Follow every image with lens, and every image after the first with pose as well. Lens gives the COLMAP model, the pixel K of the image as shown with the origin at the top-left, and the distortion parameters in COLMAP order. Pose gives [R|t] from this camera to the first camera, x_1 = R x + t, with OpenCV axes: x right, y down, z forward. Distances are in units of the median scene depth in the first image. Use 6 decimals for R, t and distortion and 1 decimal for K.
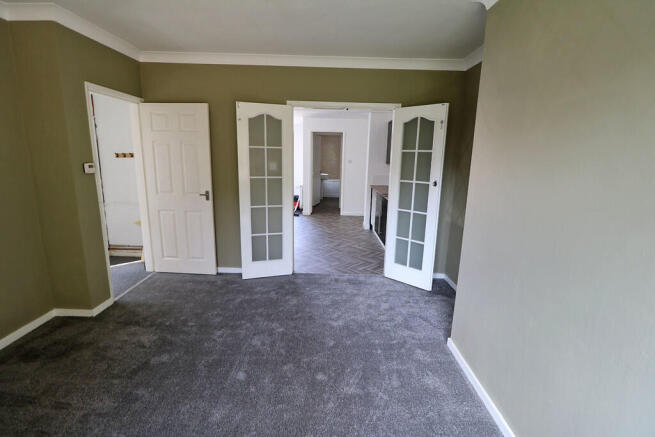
lens RADIAL K [[300.7, 0, 328.8], [0, 300.7, 216.1], [0, 0, 1]] dist [-0.004521, -0.007008]
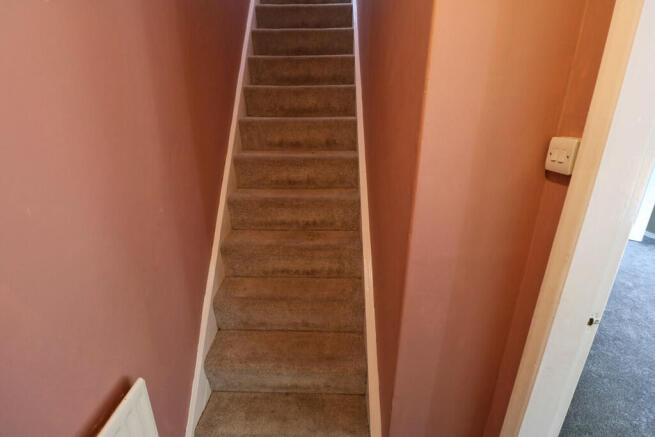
lens RADIAL K [[300.7, 0, 325.9], [0, 300.7, 217.7], [0, 0, 1]] dist [-0.004521, -0.007008]
pose [[0.999625, -0.026095, -0.008325, -0.883838], [0.026985, 0.990328, 0.136095, -0.026701], [0.004693, -0.136269, 0.990661, -0.116081]]
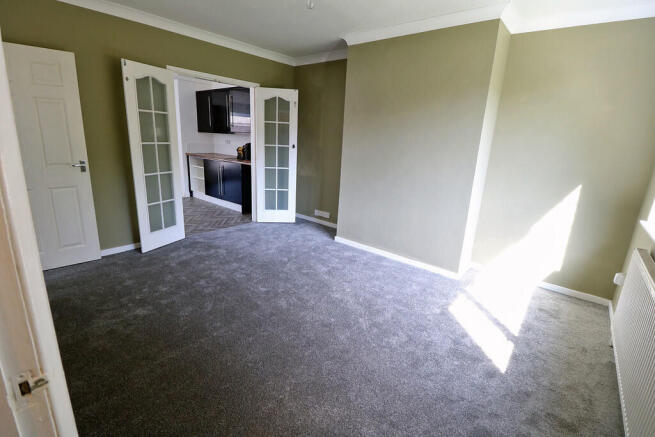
lens RADIAL K [[300.7, 0, 330.1], [0, 300.7, 216.0], [0, 0, 1]] dist [-0.004521, -0.007008]
pose [[0.639127, -0.188301, 0.745694, -0.653039], [0.112444, 0.982025, 0.151605, 0.019890], [-0.760837, -0.013046, 0.648812, -0.068640]]
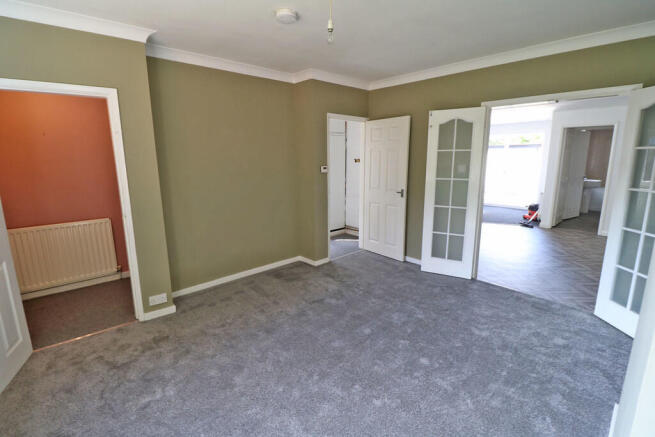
lens RADIAL K [[300.7, 0, 329.6], [0, 300.7, 215.9], [0, 0, 1]] dist [-0.004521, -0.007008]
pose [[0.677504, 0.113641, -0.726687, 0.291578], [-0.124689, 0.991437, 0.038793, 0.010520], [0.724873, 0.064327, 0.685872, -0.015093]]
